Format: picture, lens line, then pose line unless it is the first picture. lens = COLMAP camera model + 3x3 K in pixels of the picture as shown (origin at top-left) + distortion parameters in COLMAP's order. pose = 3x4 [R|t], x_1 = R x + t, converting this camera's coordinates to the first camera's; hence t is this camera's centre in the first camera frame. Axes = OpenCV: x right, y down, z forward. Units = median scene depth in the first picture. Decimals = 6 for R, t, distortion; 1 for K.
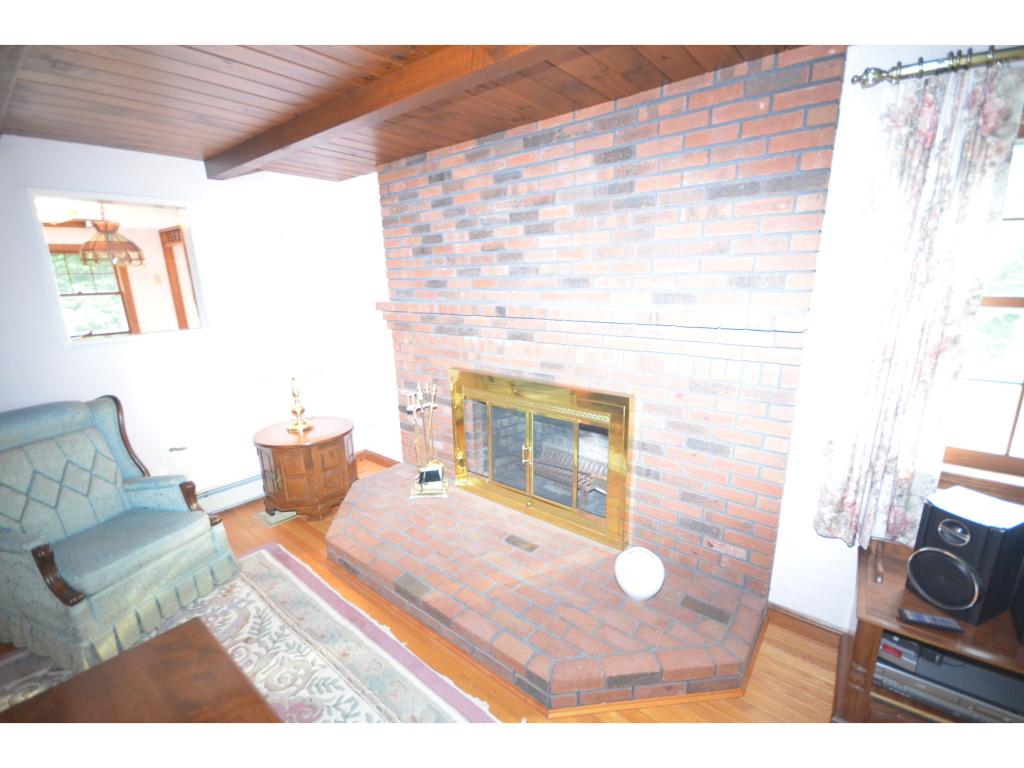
lens RADIAL K [[454.7, 0, 512.0], [0, 454.7, 384.0], [0, 0, 1]] dist [0.026432, -0.000055]
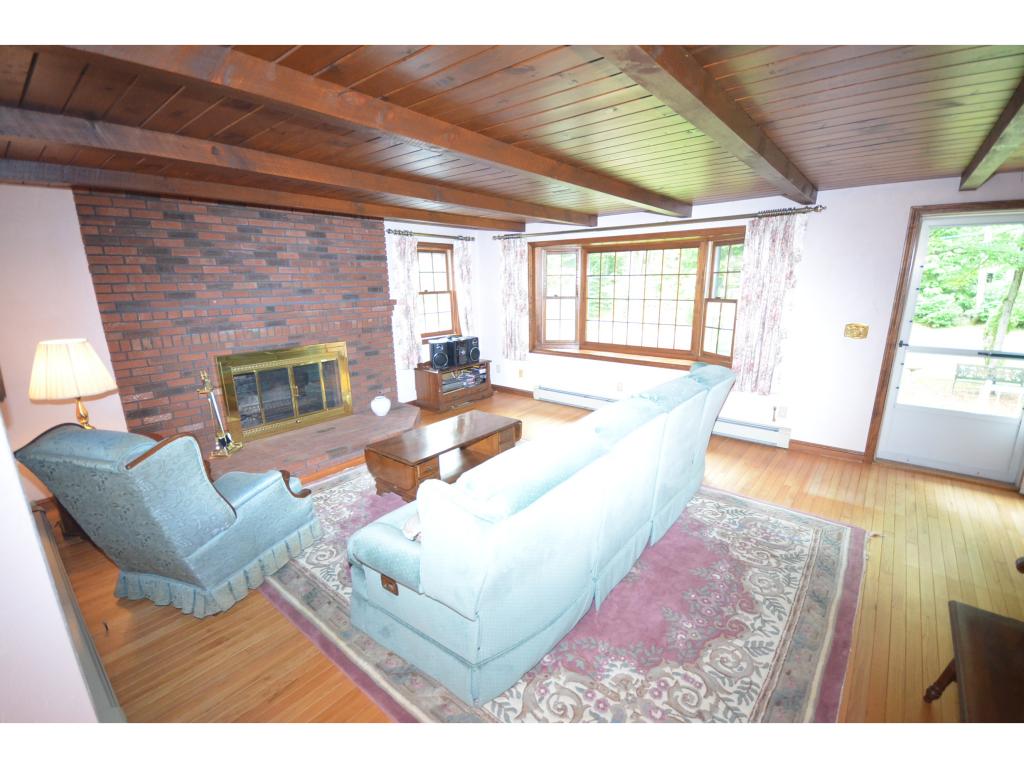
lens RADIAL K [[454.7, 0, 512.0], [0, 454.7, 384.0], [0, 0, 1]] dist [0.026432, -0.000055]
pose [[0.008784, -0.209413, 0.977788, -1.838983], [0.248102, 0.947707, 0.200742, -0.017284], [-0.968694, 0.240828, 0.060281, 0.102084]]
